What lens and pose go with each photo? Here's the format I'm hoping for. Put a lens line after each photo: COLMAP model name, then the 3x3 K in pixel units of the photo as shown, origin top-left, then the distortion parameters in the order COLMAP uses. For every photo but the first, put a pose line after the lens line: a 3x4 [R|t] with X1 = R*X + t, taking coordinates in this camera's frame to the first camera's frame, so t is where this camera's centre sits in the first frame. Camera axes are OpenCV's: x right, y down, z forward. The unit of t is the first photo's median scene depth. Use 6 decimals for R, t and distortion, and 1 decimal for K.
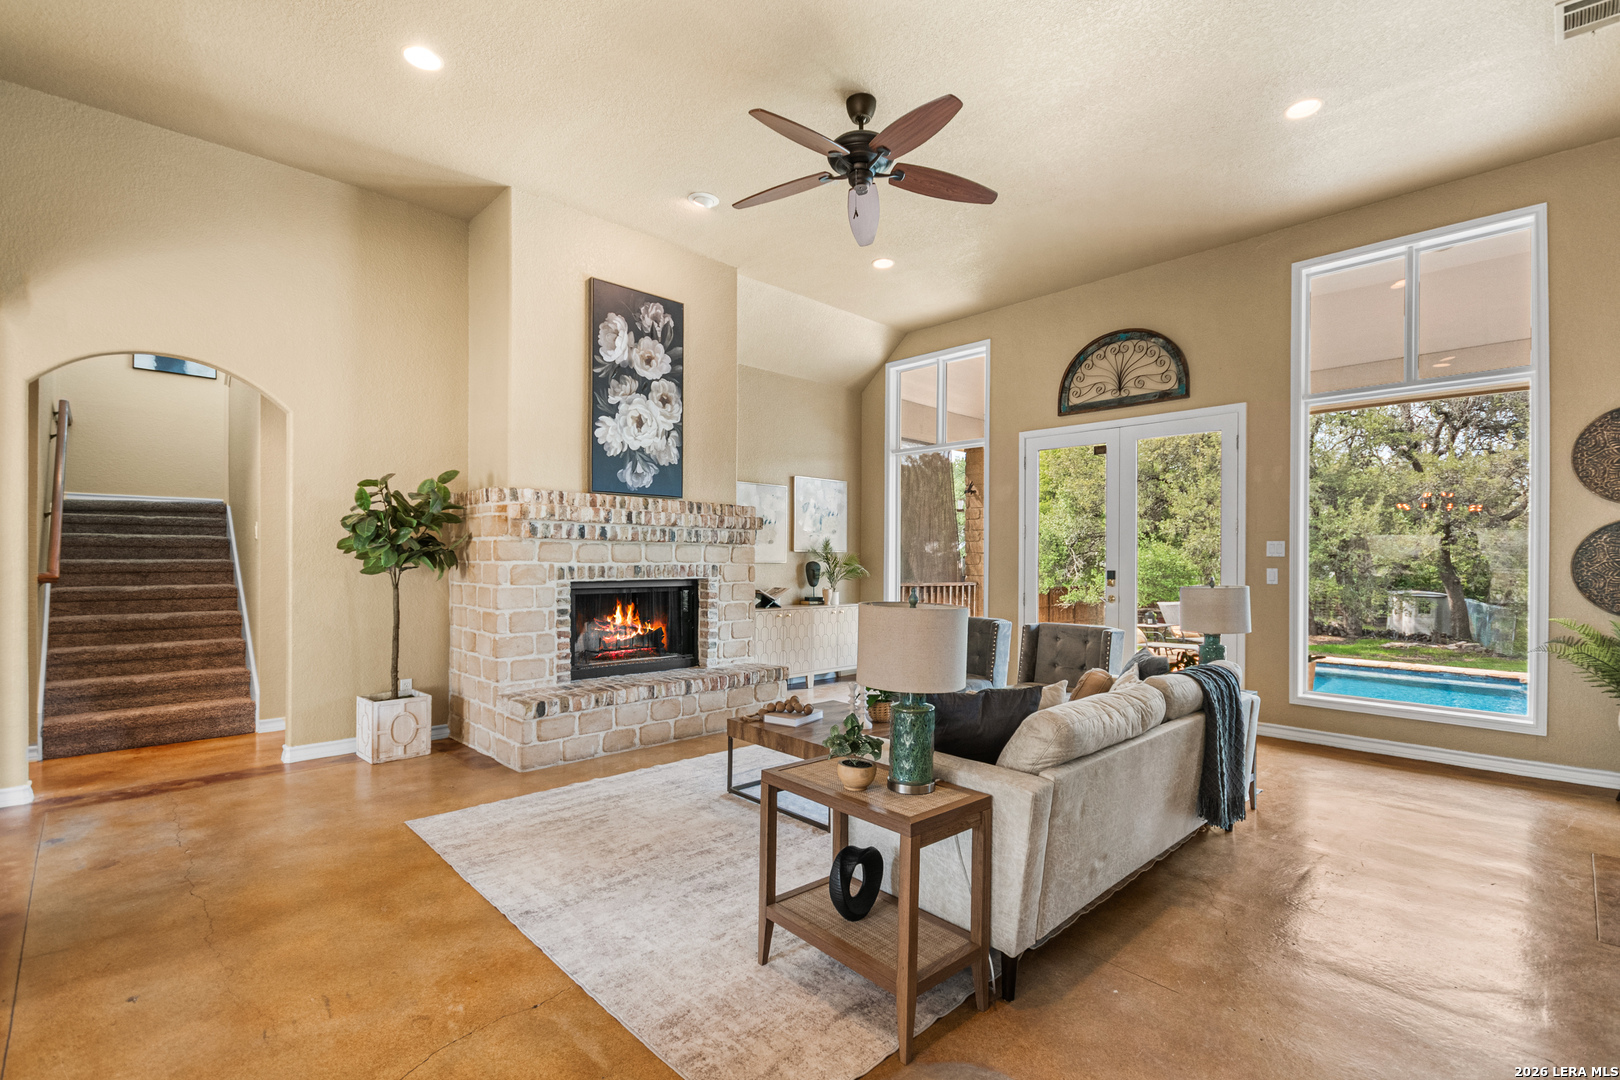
lens RADIAL K [[724.7, 0, 810.0], [0, 724.7, 540.0], [0, 0, 1]] dist [-0.000952, 0.000031]
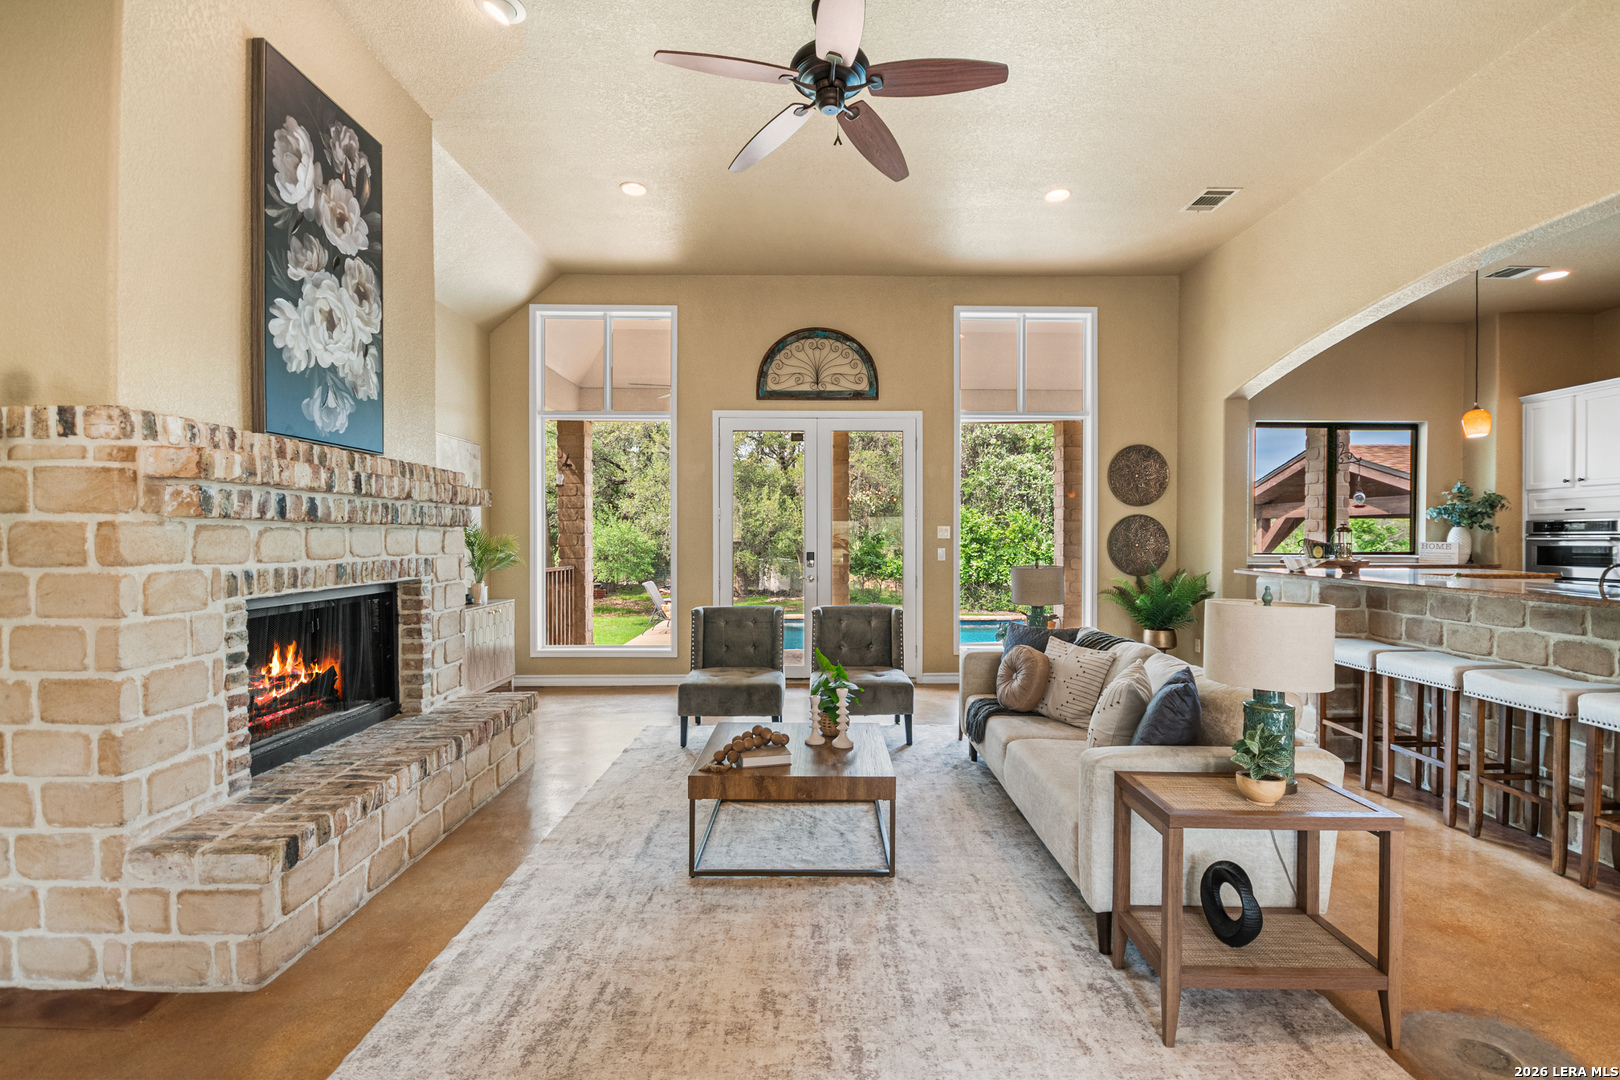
lens RADIAL K [[715.7, 0, 816.9], [0, 715.7, 530.4], [0, 0, 1]] dist [0.000773, 0.000112]
pose [[0.684136, -0.001713, 0.729352, -0.397467], [-0.013504, 0.999796, 0.015015, -0.006335], [-0.729229, -0.020122, 0.683974, 0.312929]]
